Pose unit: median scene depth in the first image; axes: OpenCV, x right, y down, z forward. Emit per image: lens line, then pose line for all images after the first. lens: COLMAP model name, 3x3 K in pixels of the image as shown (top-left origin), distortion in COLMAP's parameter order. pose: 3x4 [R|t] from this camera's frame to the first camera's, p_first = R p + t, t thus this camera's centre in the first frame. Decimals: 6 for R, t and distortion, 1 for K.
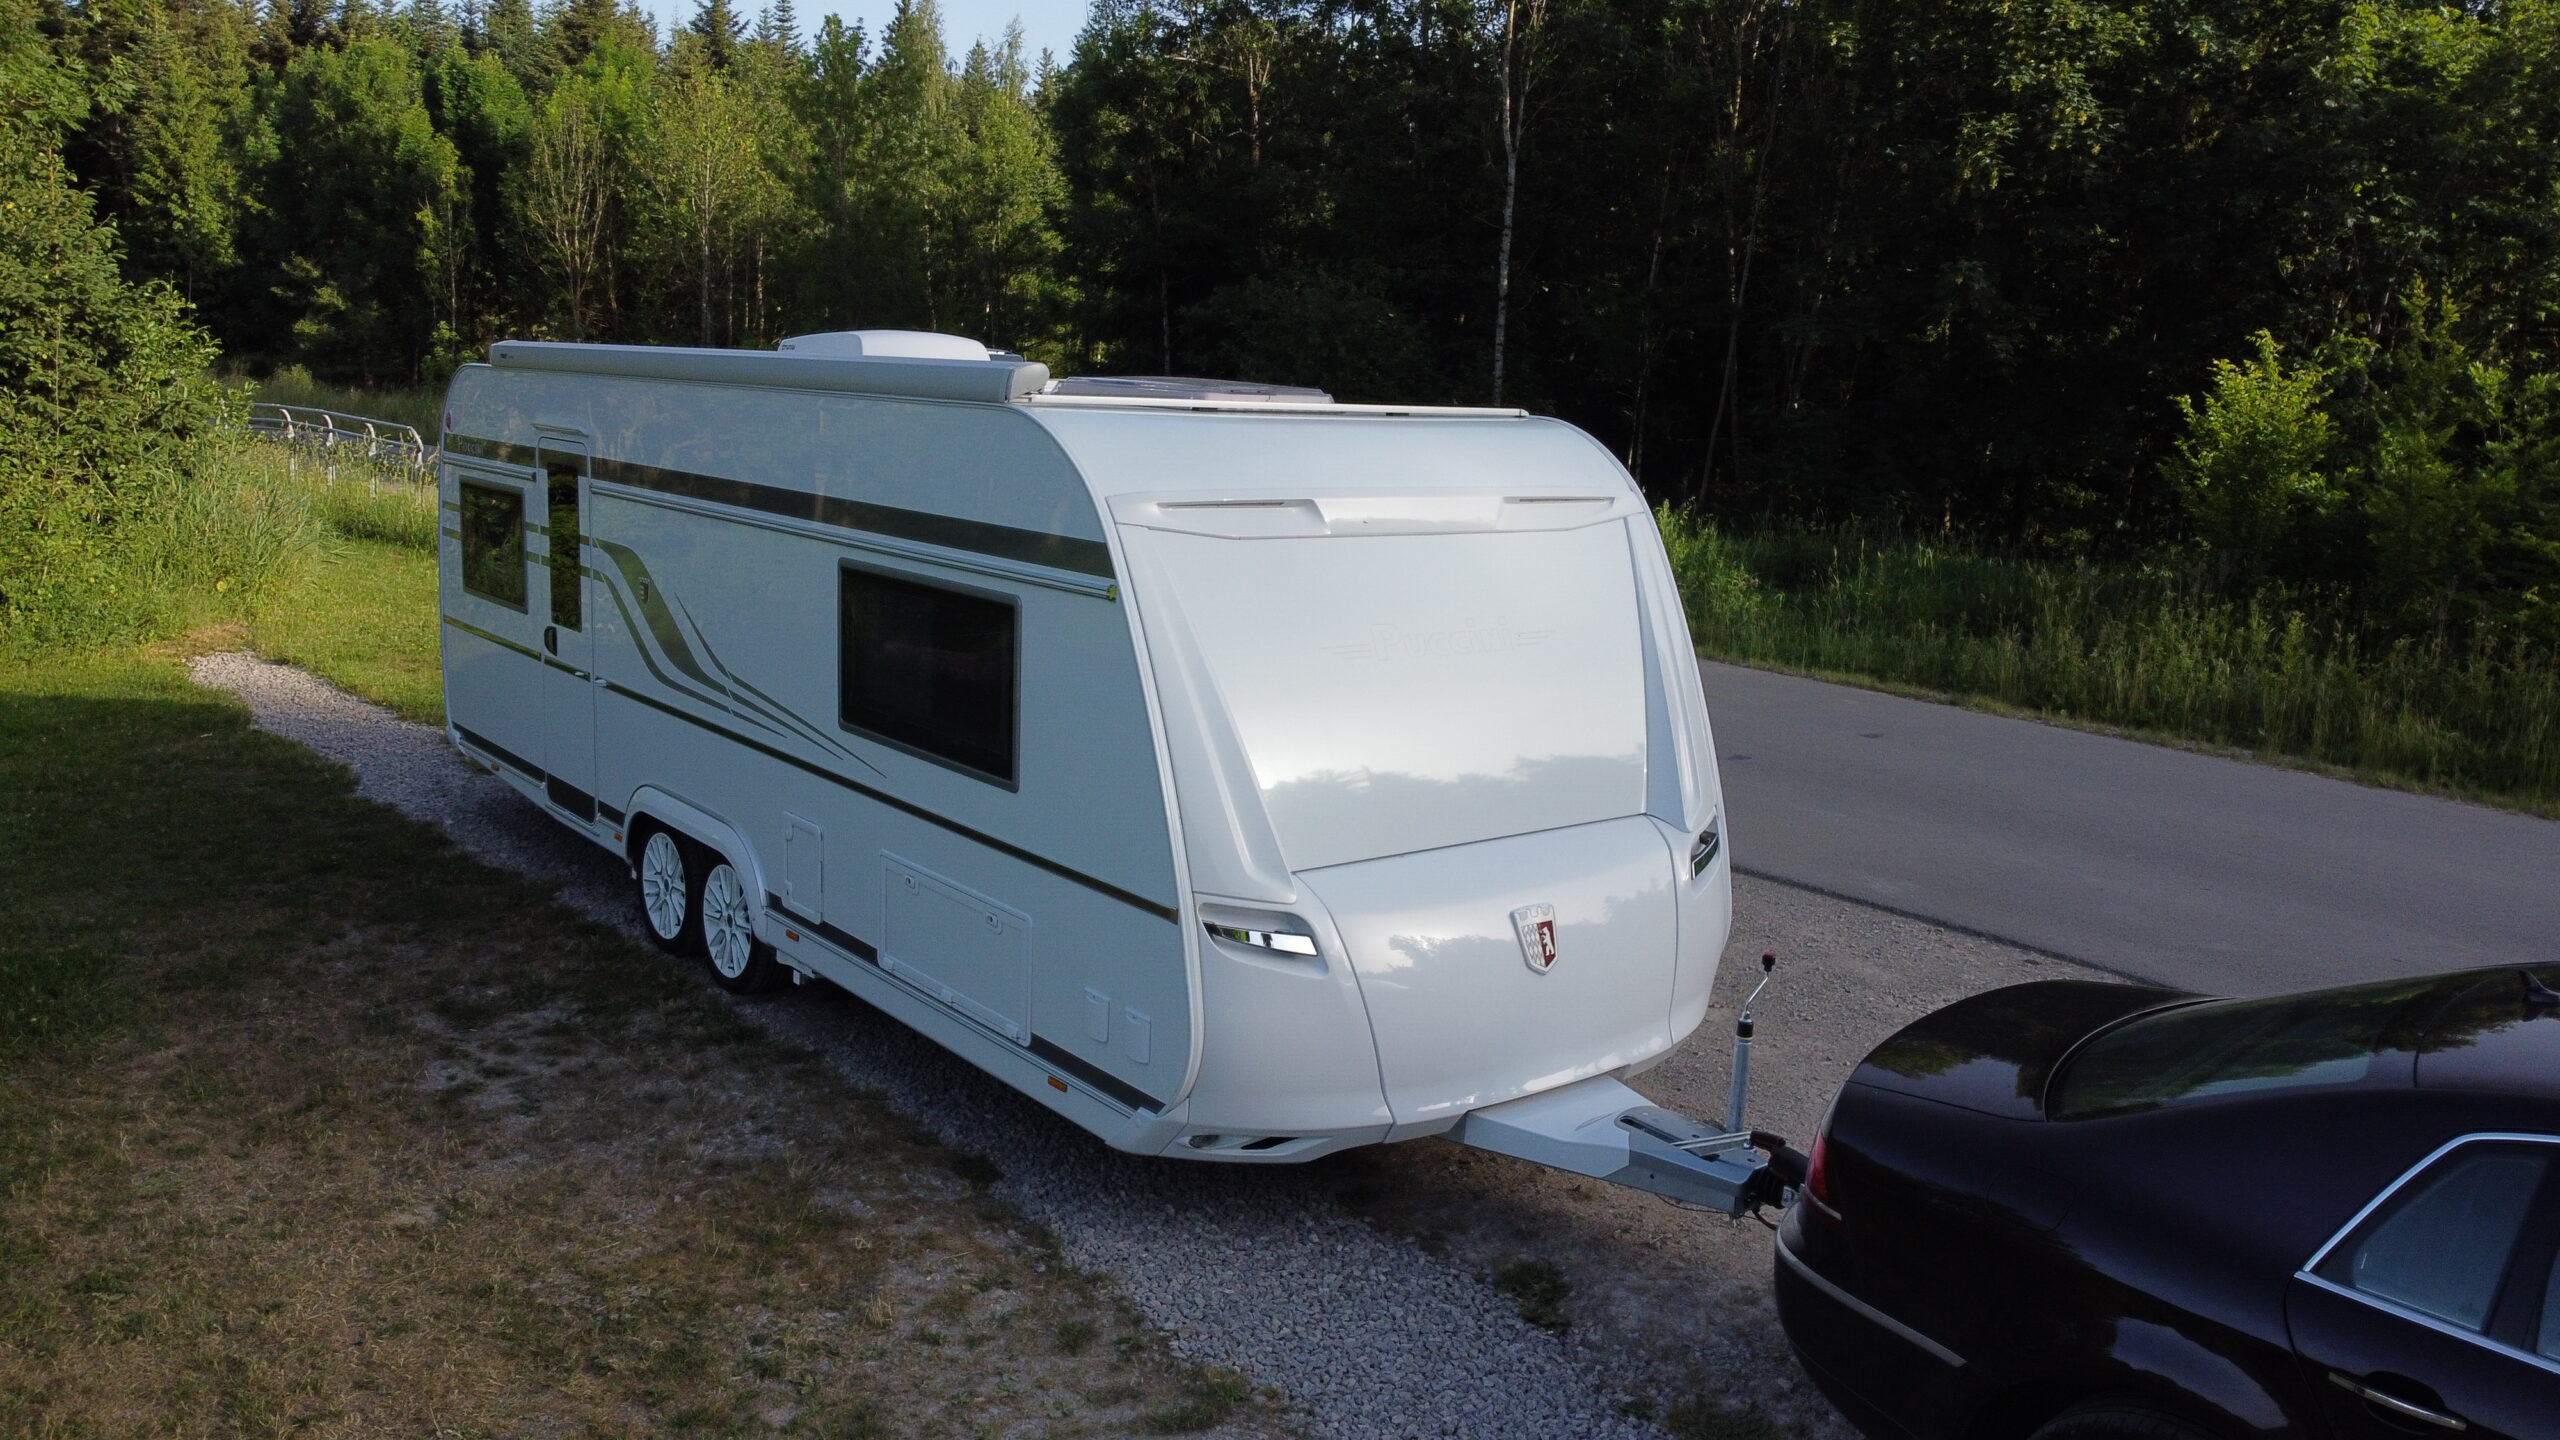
lens RADIAL K [[1944.0, 0, 1277.9], [0, 1944.0, 725.0], [0, 0, 1]] dist [-0.002945, -0.001706]
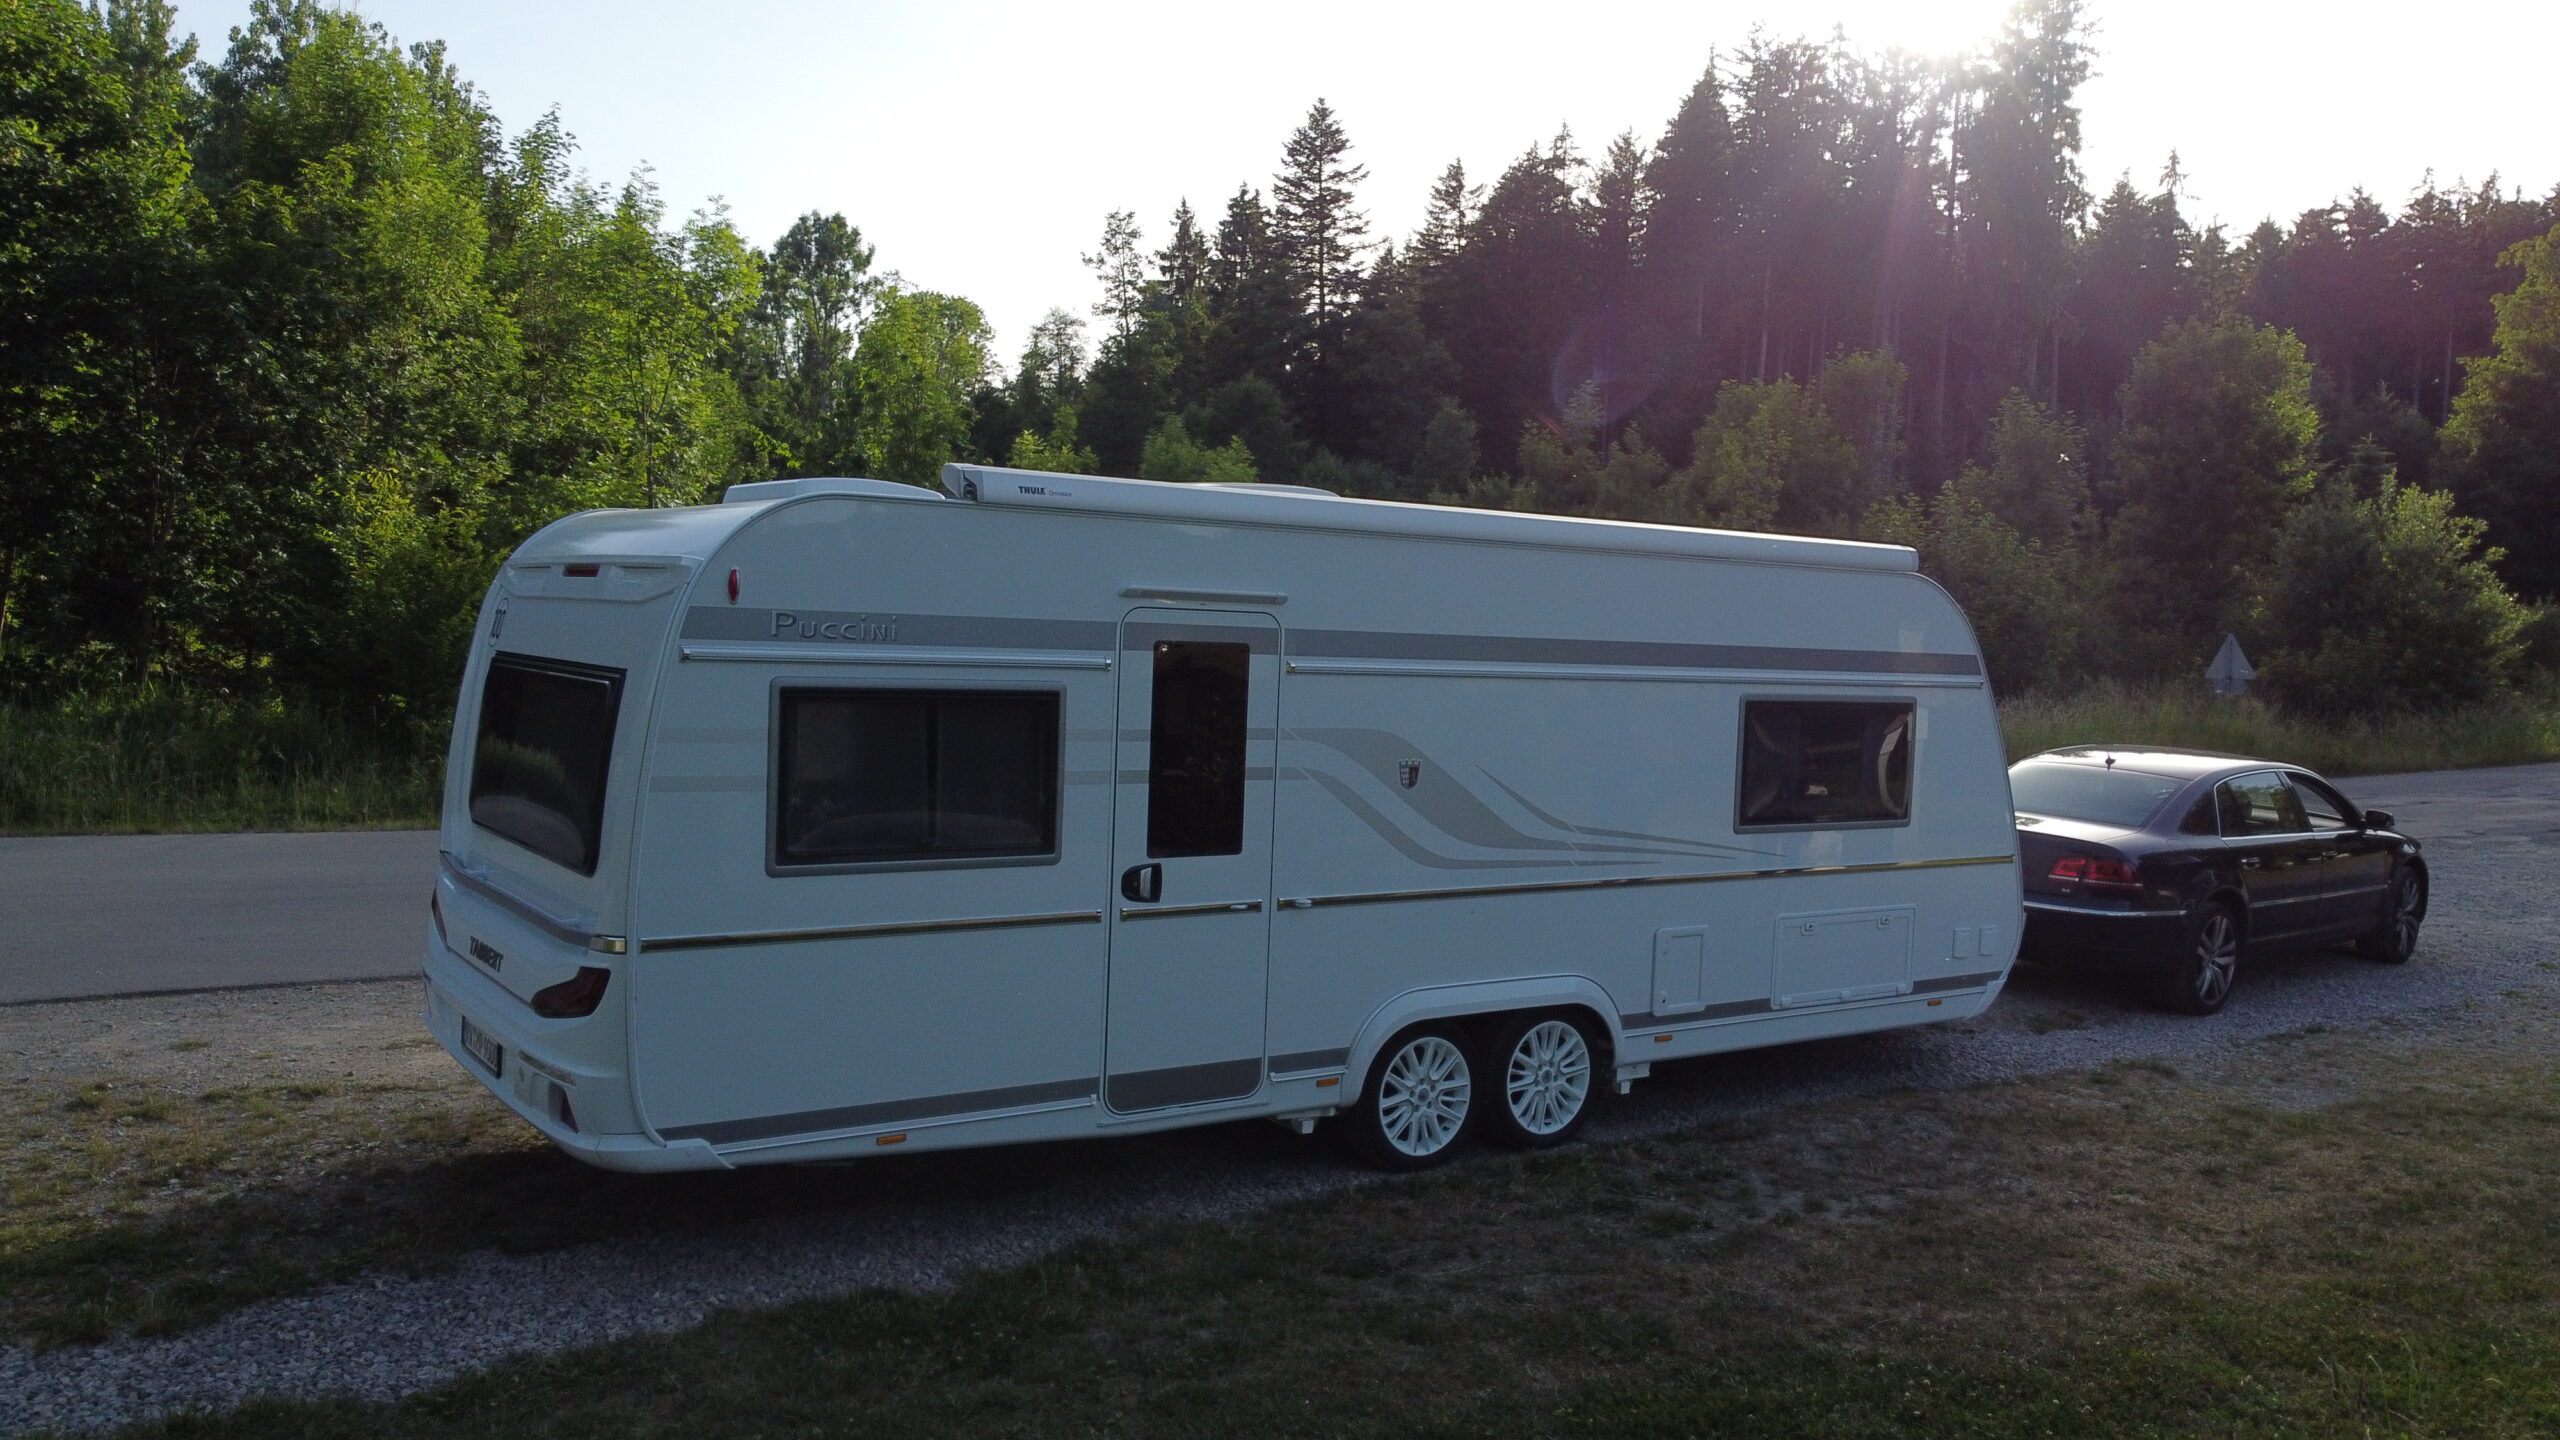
lens RADIAL K [[1944.0, 0, 1277.9], [0, 1944.0, 725.0], [0, 0, 1]] dist [-0.002945, -0.001706]
pose [[0.064838, -0.089338, 0.993889, -1.302769], [0.142570, 0.986596, 0.079381, -0.182995], [-0.987659, 0.136551, 0.076706, 1.058709]]
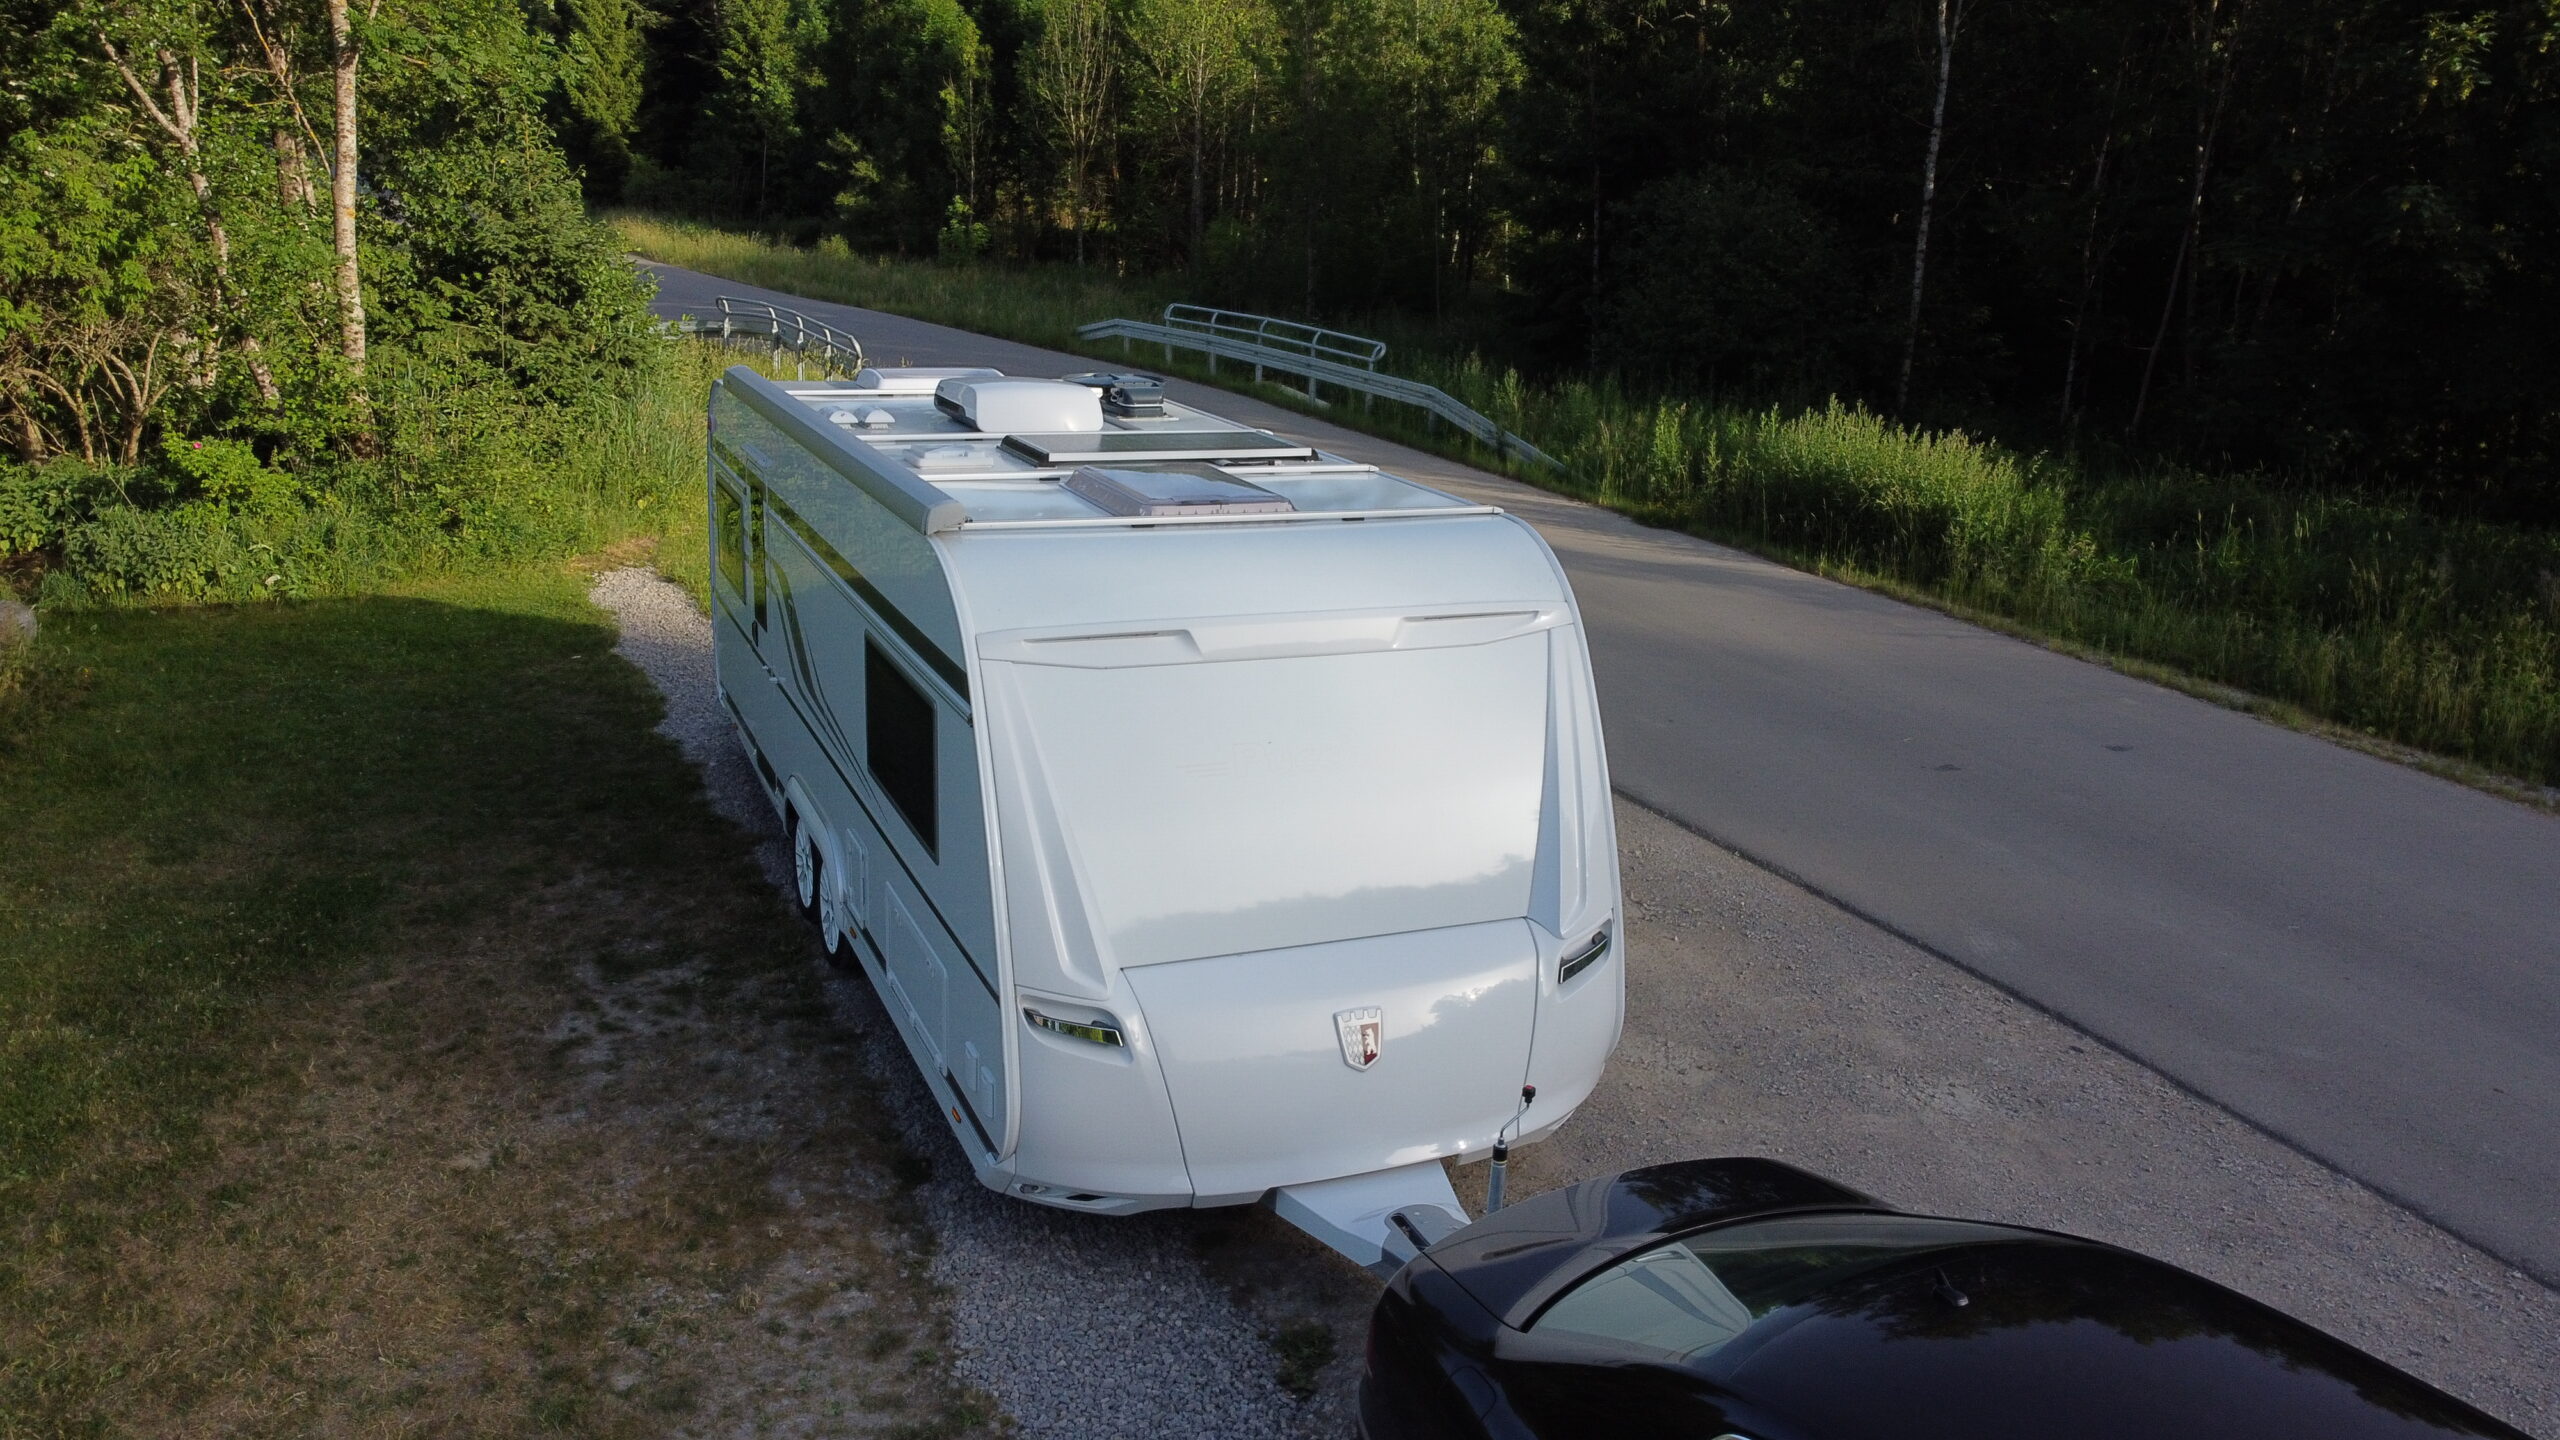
lens RADIAL K [[1944.0, 0, 1277.9], [0, 1944.0, 725.0], [0, 0, 1]] dist [-0.002945, -0.001706]
pose [[0.962989, 0.068636, -0.260654, 0.281318], [-0.047457, 0.995103, 0.086702, -0.124645], [0.265329, -0.071123, 0.961531, -0.049183]]
